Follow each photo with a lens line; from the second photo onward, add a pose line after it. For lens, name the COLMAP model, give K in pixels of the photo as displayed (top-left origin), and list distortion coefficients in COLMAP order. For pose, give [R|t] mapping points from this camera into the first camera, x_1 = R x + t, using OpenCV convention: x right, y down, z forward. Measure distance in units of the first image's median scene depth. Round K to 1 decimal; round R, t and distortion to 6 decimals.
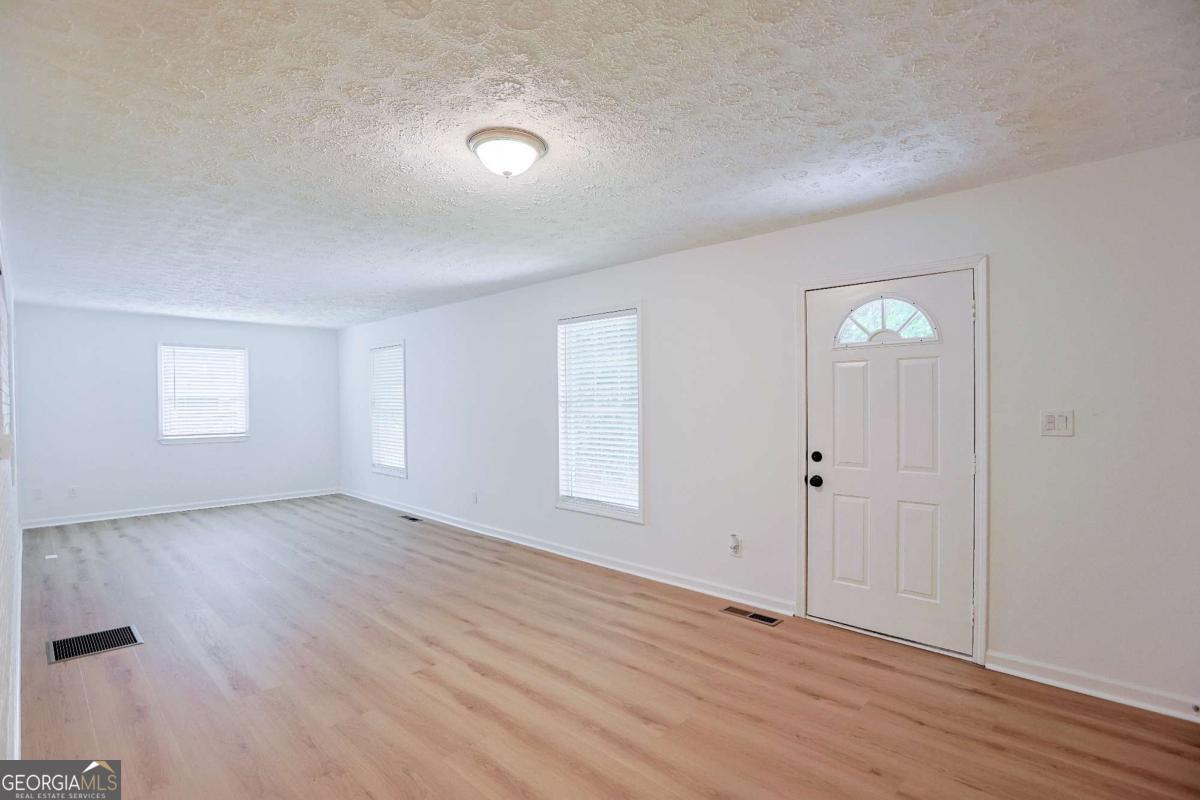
lens RADIAL K [[597.6, 0, 600.0], [0, 597.6, 400.0], [0, 0, 1]] dist [-0.055047, 0.025991]
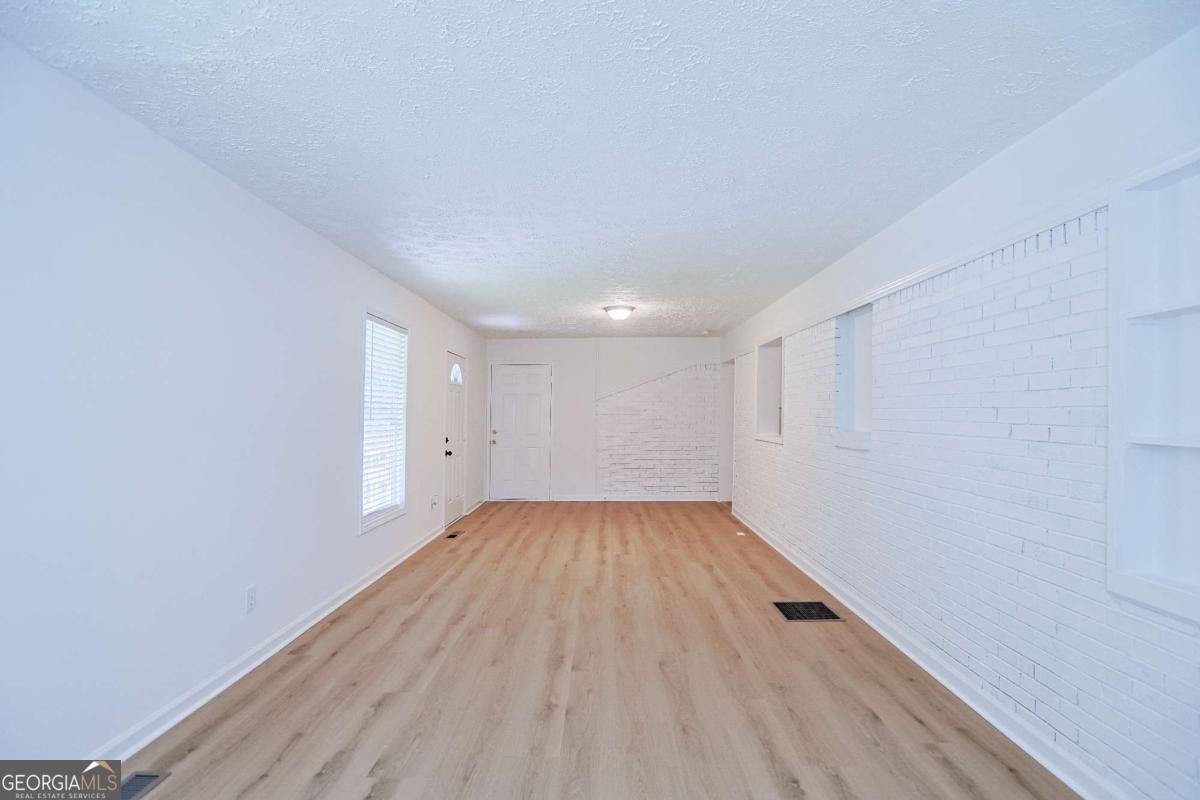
lens RADIAL K [[581.5, 0, 602.5], [0, 581.5, 408.2], [0, 0, 1]] dist [-0.053961, 0.022924]
pose [[-0.700946, 0.007886, 0.713170, -1.022133], [-0.004056, 0.999879, -0.015043, 0.014824], [-0.713203, -0.013437, -0.700829, 1.530374]]
